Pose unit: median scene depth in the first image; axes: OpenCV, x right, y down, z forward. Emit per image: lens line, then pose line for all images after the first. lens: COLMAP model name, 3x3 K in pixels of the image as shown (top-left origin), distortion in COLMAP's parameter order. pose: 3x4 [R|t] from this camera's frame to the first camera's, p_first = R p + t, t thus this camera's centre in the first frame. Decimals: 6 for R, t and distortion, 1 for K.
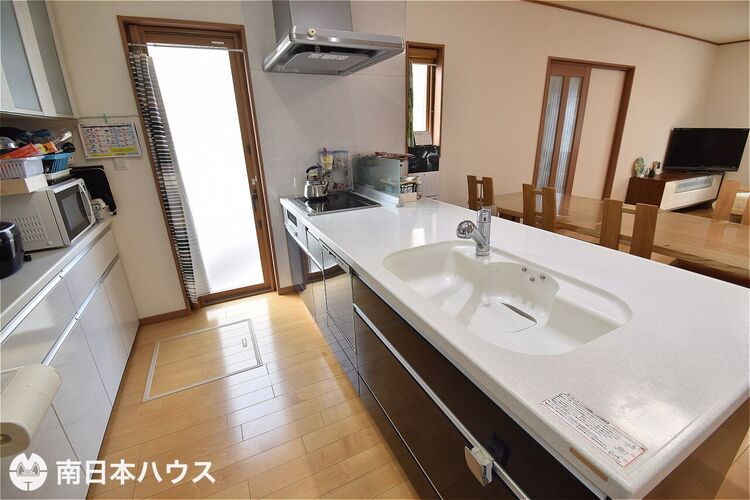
lens RADIAL K [[325.6, 0, 375.0], [0, 325.6, 250.0], [0, 0, 1]] dist [0.016427, -0.025691]
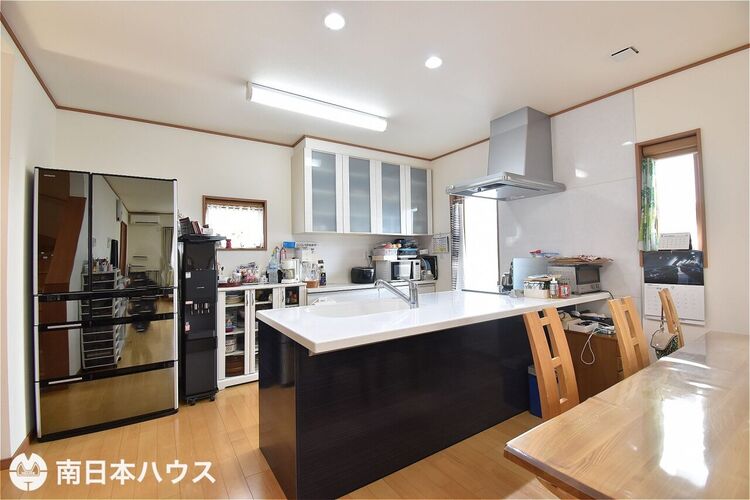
lens RADIAL K [[325.6, 0, 375.0], [0, 325.6, 250.0], [0, 0, 1]] dist [0.016427, -0.025691]
pose [[0.108326, 0.015254, -0.993998, 0.818273], [-0.315287, 0.948790, -0.019800, -0.083937], [0.942794, 0.315540, 0.107588, 0.253496]]
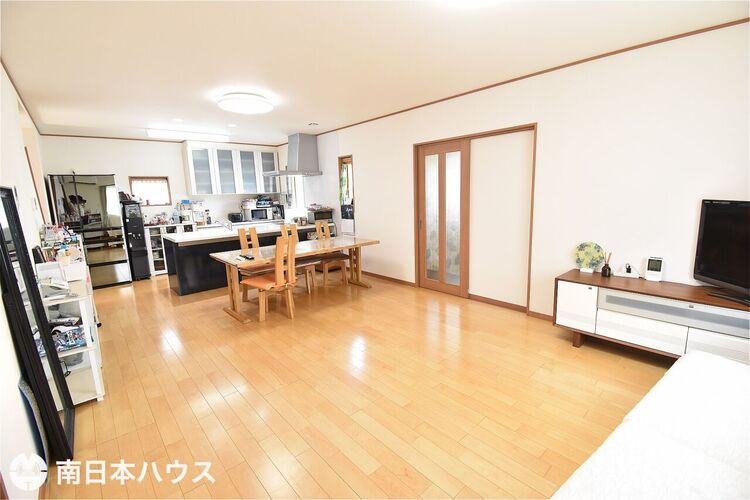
lens RADIAL K [[329.9, 0, 378.9], [0, 329.9, 248.8], [0, 0, 1]] dist [0.022994, -0.026721]
pose [[0.267535, 0.188965, -0.944837, 1.994798], [-0.296829, 0.949056, 0.105761, -0.330359], [0.916688, 0.252160, 0.309996, 0.631972]]
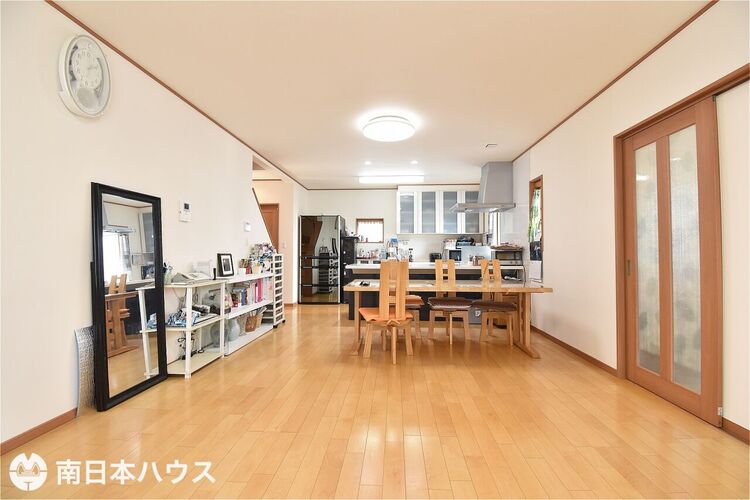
lens RADIAL K [[329.9, 0, 378.9], [0, 329.9, 248.8], [0, 0, 1]] dist [0.022994, -0.026721]
pose [[-0.496911, 0.021050, -0.867546, 1.683411], [-0.270939, 0.945969, 0.178141, -0.355587], [0.824422, 0.323572, -0.464360, 1.092479]]
